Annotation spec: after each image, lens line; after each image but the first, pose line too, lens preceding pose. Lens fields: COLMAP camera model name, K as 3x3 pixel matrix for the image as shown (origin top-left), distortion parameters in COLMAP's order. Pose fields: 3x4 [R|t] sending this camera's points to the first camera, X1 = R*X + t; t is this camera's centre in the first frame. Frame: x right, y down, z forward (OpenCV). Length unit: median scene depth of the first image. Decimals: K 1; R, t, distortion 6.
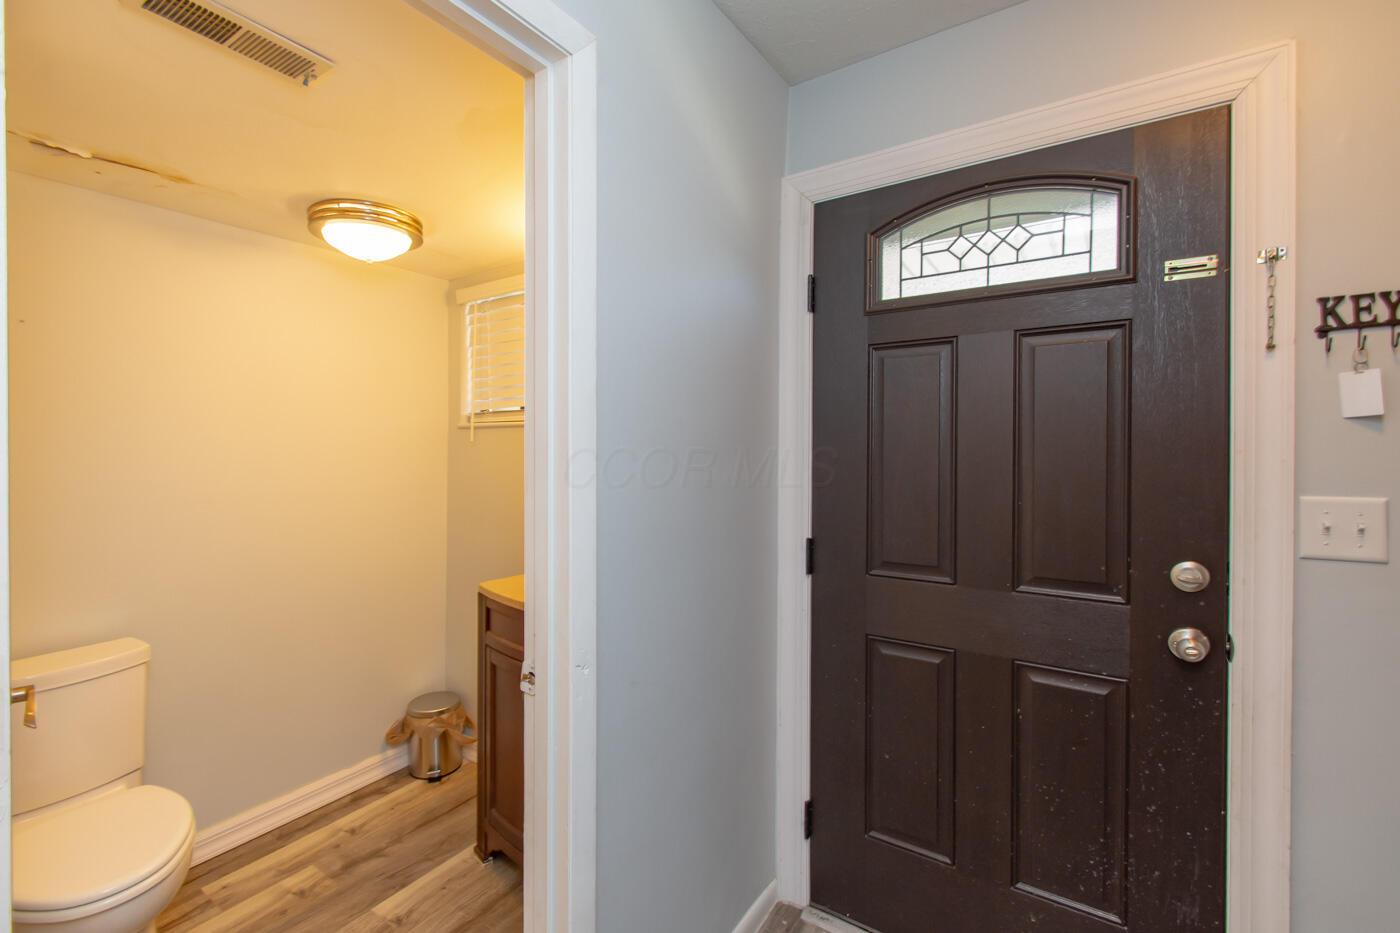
lens RADIAL K [[622.0, 0, 702.5], [0, 622.0, 454.2], [0, 0, 1]] dist [0.006455, -0.005044]
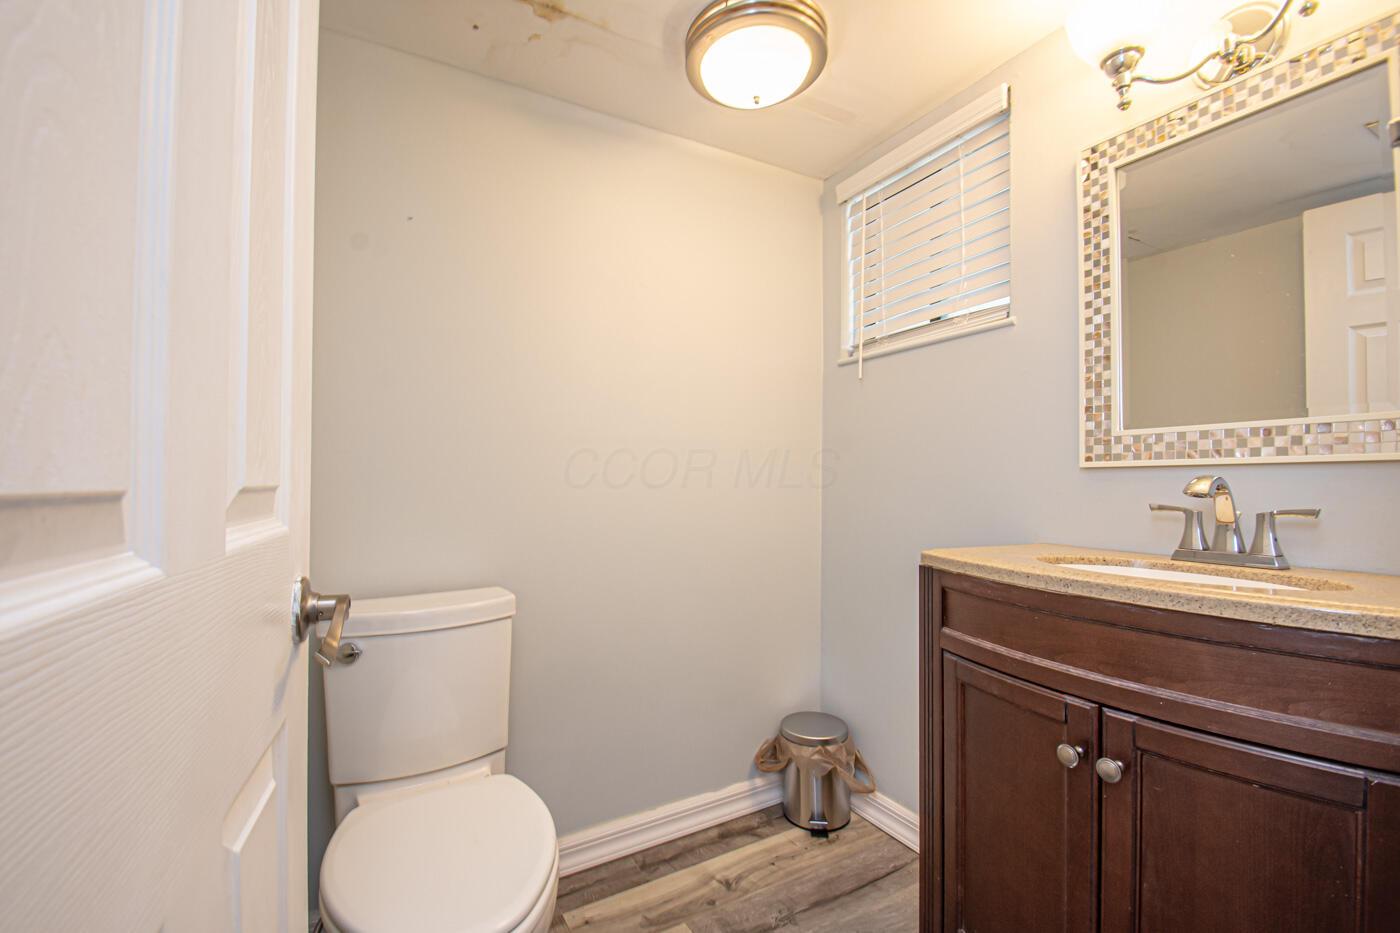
lens RADIAL K [[622.0, 0, 697.5], [0, 622.0, 474.3], [0, 0, 1]] dist [0.006455, -0.005044]
pose [[0.893558, -0.004936, -0.448920, -0.227801], [-0.005435, 0.999747, -0.021811, 0.118741], [0.448914, 0.021930, 0.893306, 0.275554]]
